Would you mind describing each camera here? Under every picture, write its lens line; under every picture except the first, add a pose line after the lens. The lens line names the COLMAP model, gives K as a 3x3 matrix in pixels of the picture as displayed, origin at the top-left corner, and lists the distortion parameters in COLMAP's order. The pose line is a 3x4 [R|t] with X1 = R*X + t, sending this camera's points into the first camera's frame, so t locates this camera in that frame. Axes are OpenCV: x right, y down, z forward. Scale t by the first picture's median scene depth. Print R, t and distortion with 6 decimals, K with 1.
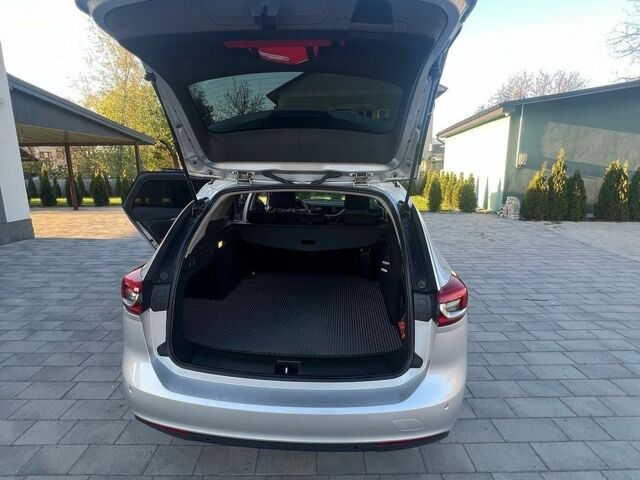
lens RADIAL K [[340.5, 0, 319.1], [0, 340.5, 238.2], [0, 0, 1]] dist [-0.005558, 0.001748]
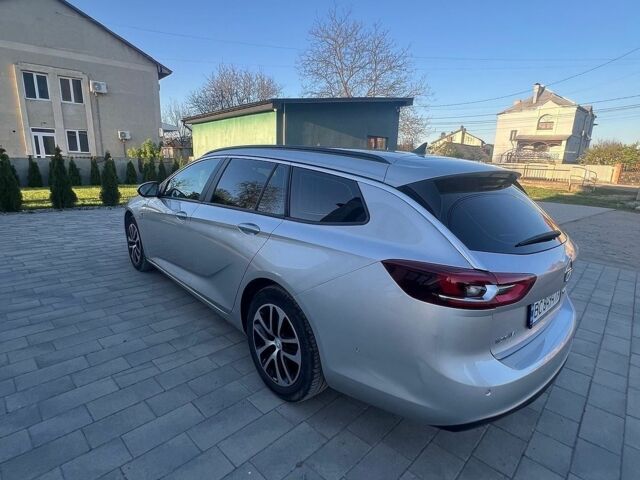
lens RADIAL K [[340.5, 0, 317.3], [0, 340.5, 241.6], [0, 0, 1]] dist [-0.005558, 0.001748]
pose [[0.696871, -0.140184, 0.703363, -0.491128], [0.110163, 0.989995, 0.088165, -0.026857], [-0.708685, 0.016045, 0.705342, 0.231463]]
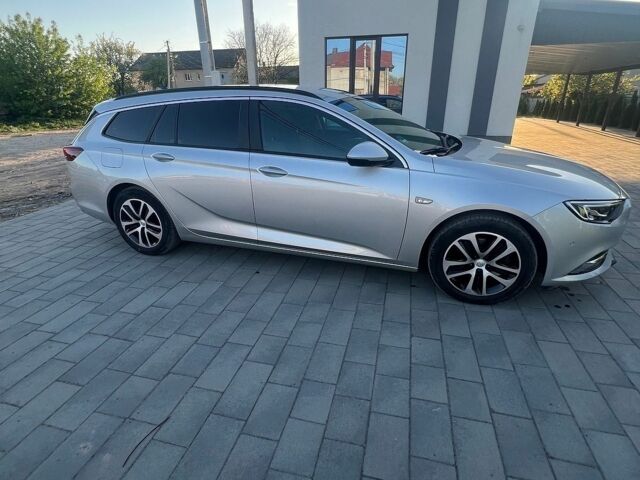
lens RADIAL K [[340.5, 0, 323.2], [0, 340.5, 237.2], [0, 0, 1]] dist [-0.005558, 0.001748]
pose [[-0.245471, 0.373152, -0.894708, 0.753666], [-0.189720, 0.886606, 0.421825, -0.199100], [0.950658, 0.273290, -0.146841, 1.047197]]
